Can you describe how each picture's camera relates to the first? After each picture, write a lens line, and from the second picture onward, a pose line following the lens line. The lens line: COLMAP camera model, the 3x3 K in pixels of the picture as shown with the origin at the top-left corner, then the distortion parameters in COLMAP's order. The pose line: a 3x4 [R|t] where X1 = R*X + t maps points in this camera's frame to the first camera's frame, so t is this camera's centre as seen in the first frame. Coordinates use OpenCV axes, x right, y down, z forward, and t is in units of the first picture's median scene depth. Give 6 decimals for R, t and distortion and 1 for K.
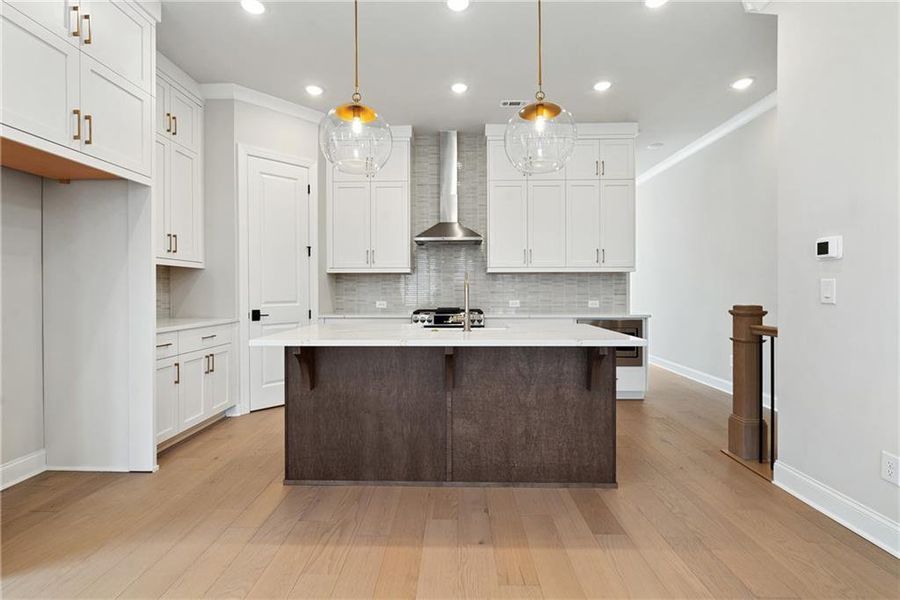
lens RADIAL K [[409.1, 0, 446.4], [0, 409.1, 292.3], [0, 0, 1]] dist [-0.002069, -0.000025]
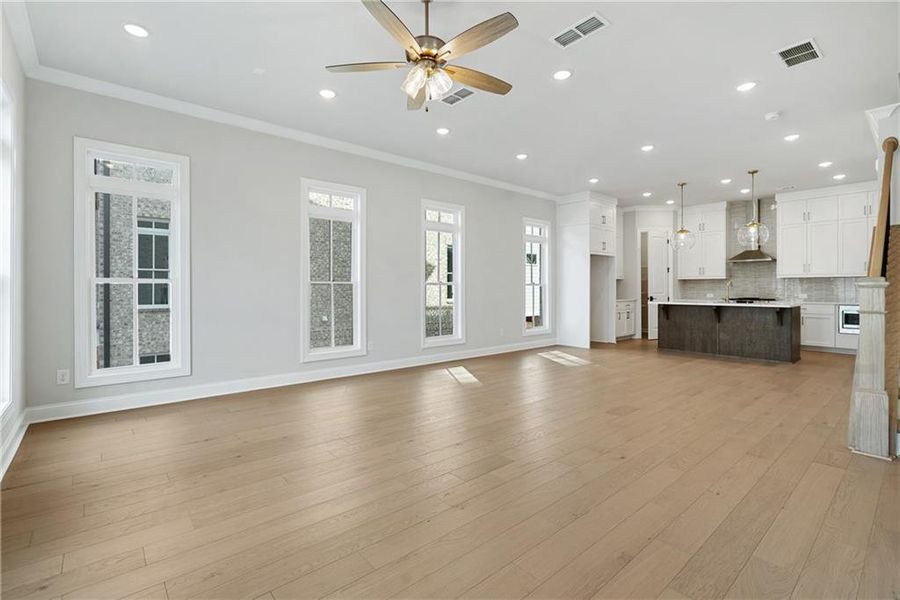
lens RADIAL K [[409.1, 0, 446.4], [0, 409.1, 292.3], [0, 0, 1]] dist [-0.002069, -0.000025]
pose [[0.670233, 0.006502, -0.742122, 0.802380], [-0.001933, 0.999974, 0.007016, 0.006588], [0.742148, -0.003268, 0.670228, -2.192915]]
